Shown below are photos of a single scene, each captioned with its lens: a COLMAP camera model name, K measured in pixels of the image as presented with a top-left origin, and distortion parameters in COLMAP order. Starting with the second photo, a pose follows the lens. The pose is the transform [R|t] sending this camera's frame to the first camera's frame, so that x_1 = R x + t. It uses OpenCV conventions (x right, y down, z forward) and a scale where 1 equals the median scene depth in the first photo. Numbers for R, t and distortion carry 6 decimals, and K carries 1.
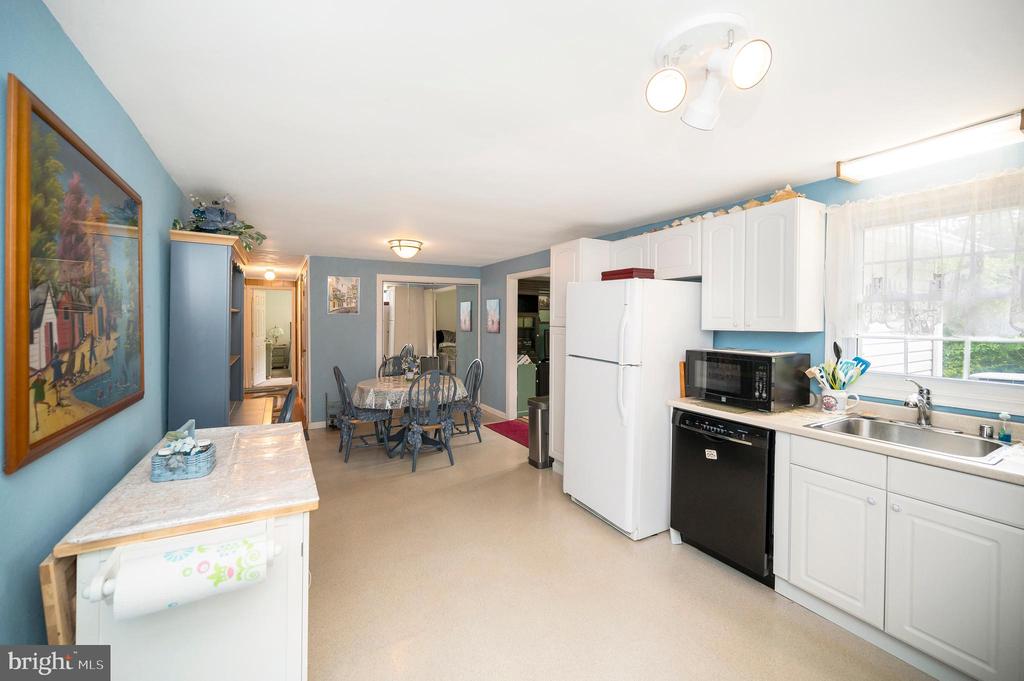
lens RADIAL K [[420.5, 0, 516.1], [0, 420.5, 335.2], [0, 0, 1]] dist [-0.002615, -0.000156]
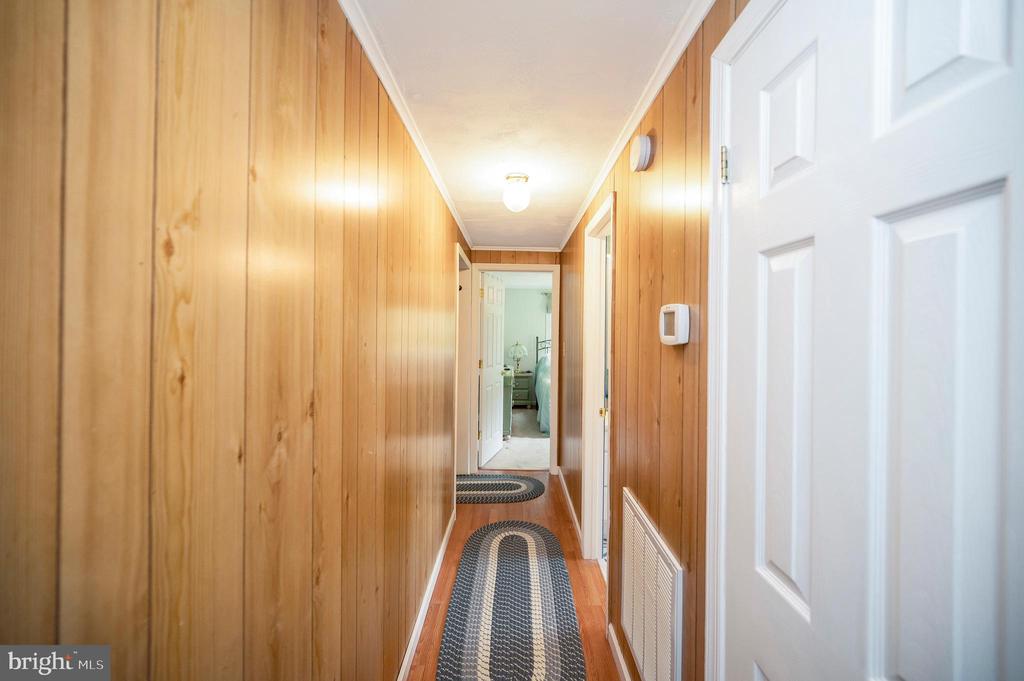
lens RADIAL K [[420.5, 0, 513.1], [0, 420.5, 335.8], [0, 0, 1]] dist [-0.002615, -0.000156]
pose [[0.866573, -0.003214, -0.499039, -0.301358], [-0.014186, 0.999416, -0.031072, -0.016299], [0.498848, 0.034006, 0.866022, 0.513068]]
